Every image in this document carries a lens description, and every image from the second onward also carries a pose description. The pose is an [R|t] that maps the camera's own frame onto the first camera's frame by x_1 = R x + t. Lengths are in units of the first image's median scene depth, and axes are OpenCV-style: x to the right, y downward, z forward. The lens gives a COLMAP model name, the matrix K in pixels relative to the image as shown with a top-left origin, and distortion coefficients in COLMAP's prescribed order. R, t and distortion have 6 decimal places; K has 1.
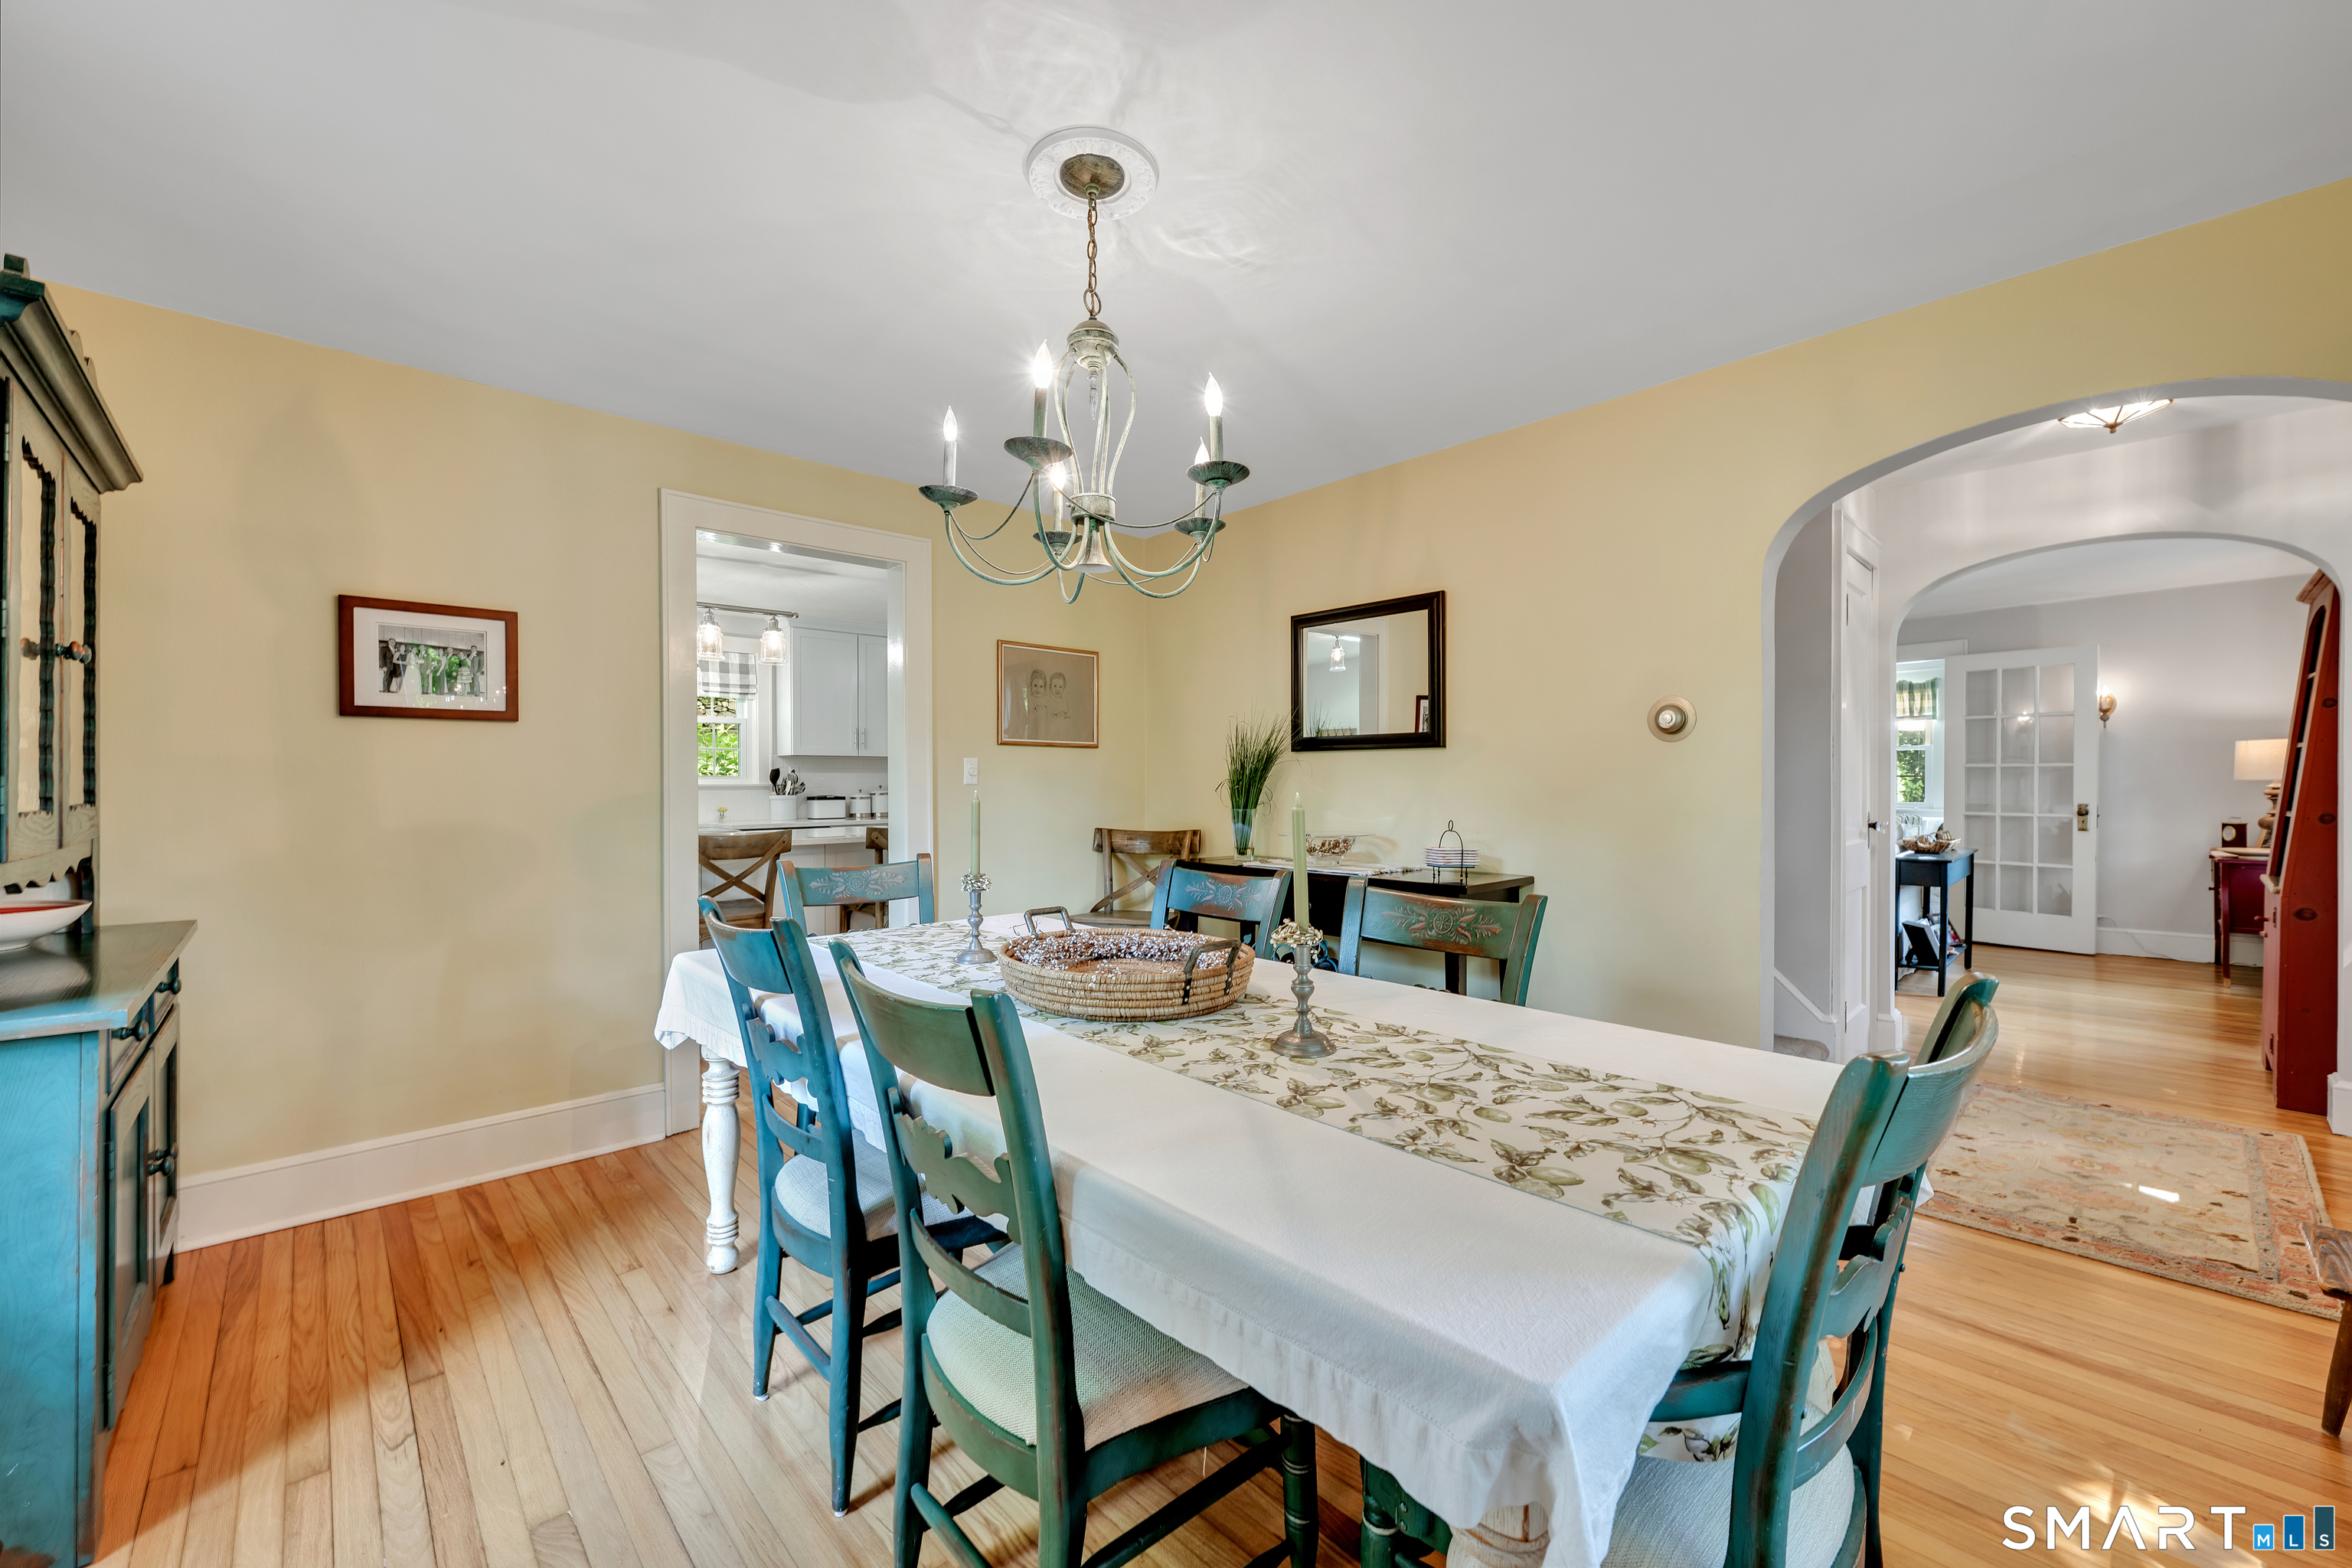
lens RADIAL K [[929.2, 0, 1192.1], [0, 929.2, 784.4], [0, 0, 1]] dist [-0.003452, 0.000479]
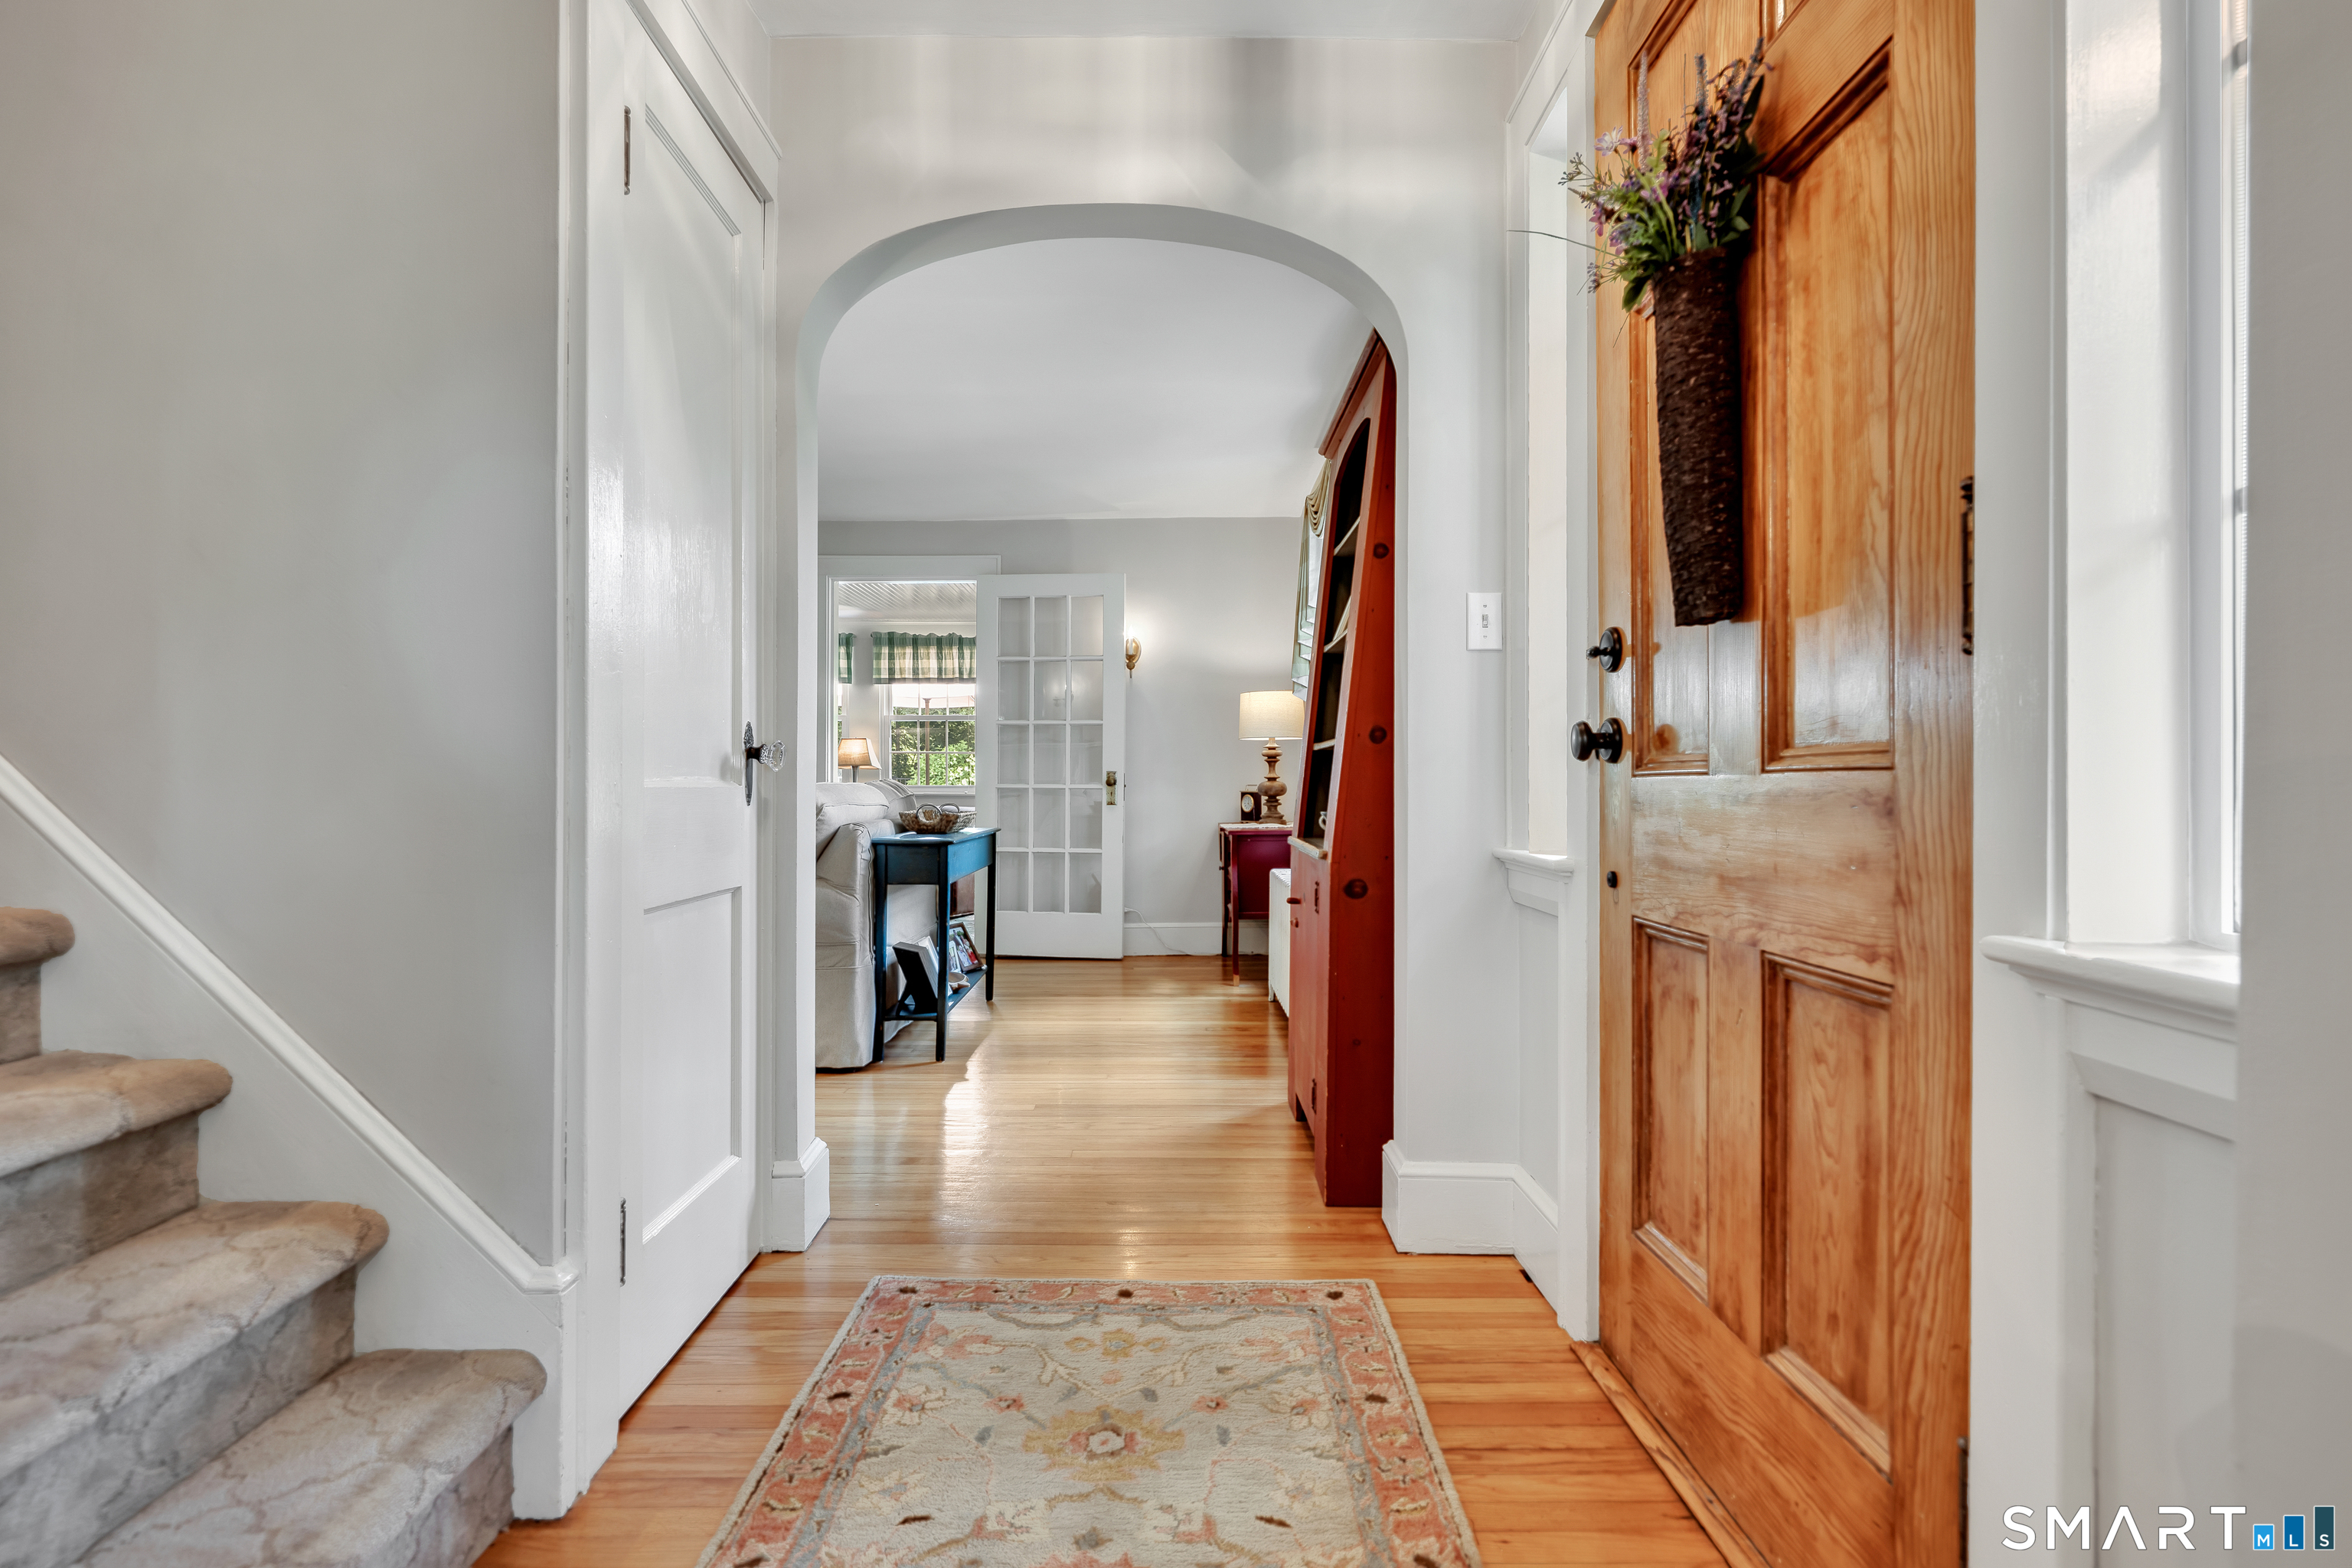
lens RADIAL K [[1094.6, 0, 1174.9], [0, 1094.6, 790.4], [0, 0, 1]] dist [-0.001259, -0.000119]
pose [[0.685828, 0.004194, 0.727752, 0.342701], [-0.001542, 0.999990, -0.004310, 0.045610], [-0.727762, 0.001834, 0.685827, 0.343222]]
